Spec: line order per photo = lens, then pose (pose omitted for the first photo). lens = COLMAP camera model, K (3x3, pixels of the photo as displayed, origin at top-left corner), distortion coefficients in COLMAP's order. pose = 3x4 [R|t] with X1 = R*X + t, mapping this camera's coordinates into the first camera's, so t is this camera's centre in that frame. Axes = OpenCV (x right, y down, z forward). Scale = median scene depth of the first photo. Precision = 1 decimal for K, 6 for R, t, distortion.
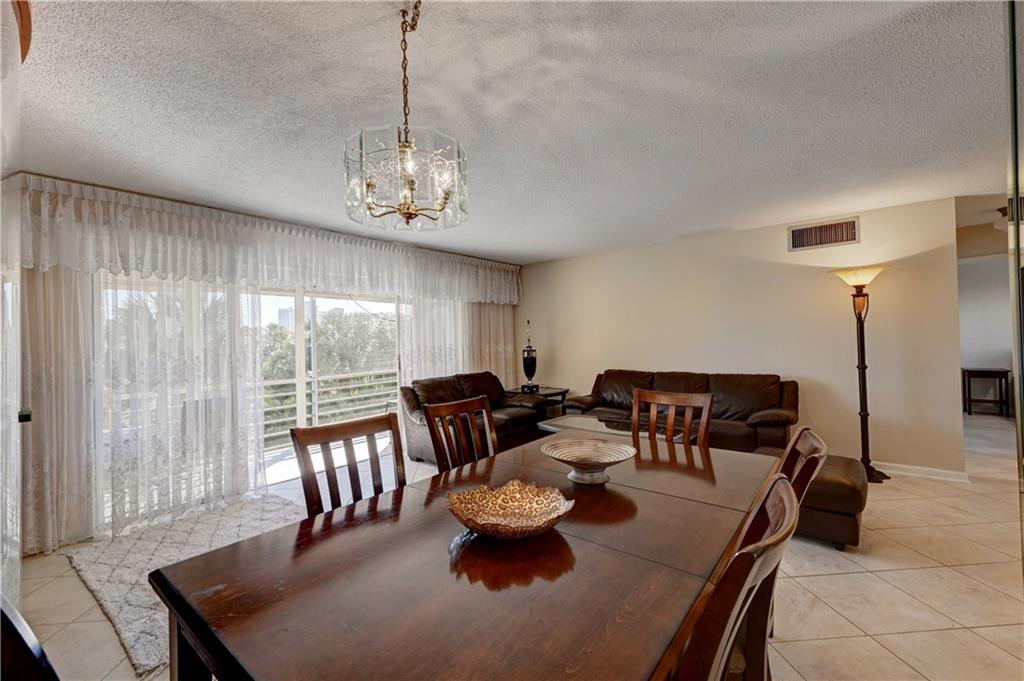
lens RADIAL K [[428.7, 0, 499.3], [0, 428.7, 338.0], [0, 0, 1]] dist [0.001085, -0.000057]
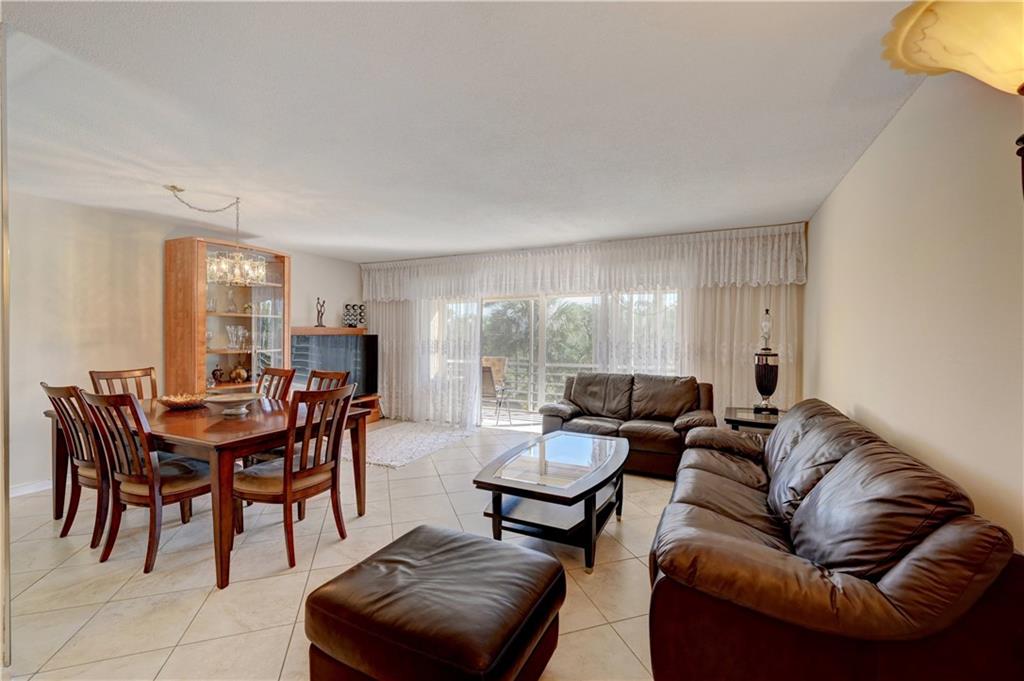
lens RADIAL K [[415.1, 0, 508.9], [0, 415.1, 340.8], [0, 0, 1]] dist [0.003670, -0.000850]
pose [[0.244936, 0.036144, -0.968865, 0.857684], [-0.007496, 0.999346, 0.035386, -0.016345], [0.969510, -0.001405, 0.245046, 0.667407]]
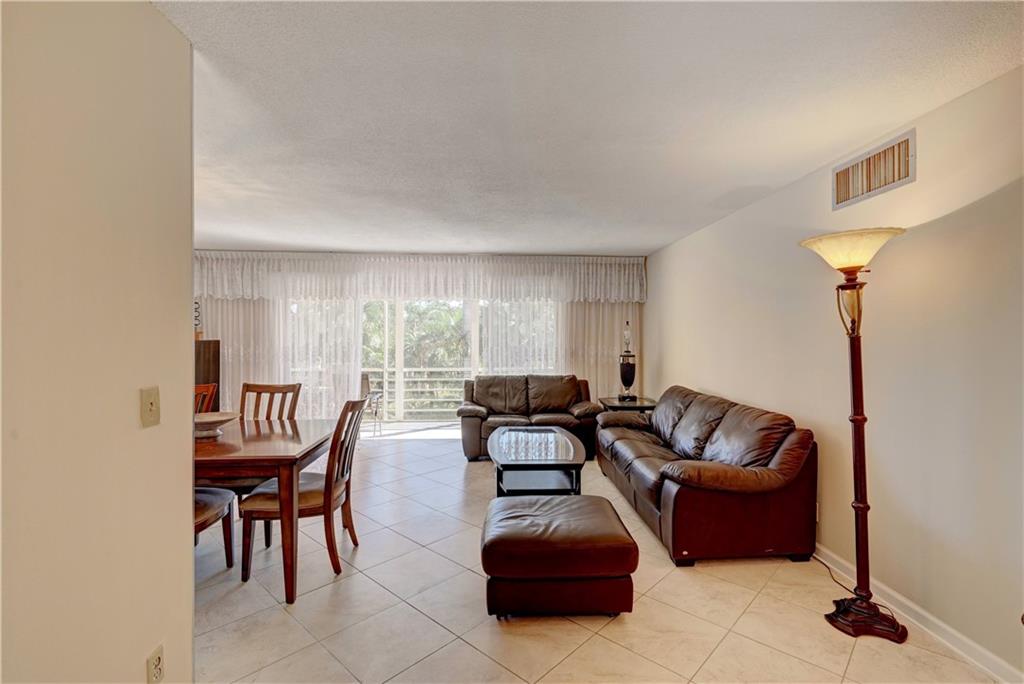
lens RADIAL K [[475.8, 0, 515.7], [0, 475.8, 337.1], [0, 0, 1]] dist [0.003967, -0.000080]
pose [[0.687780, 0.028262, -0.725369, 0.891225], [-0.018880, 0.999600, 0.021046, -0.035492], [0.725674, -0.000780, 0.688038, 0.245480]]
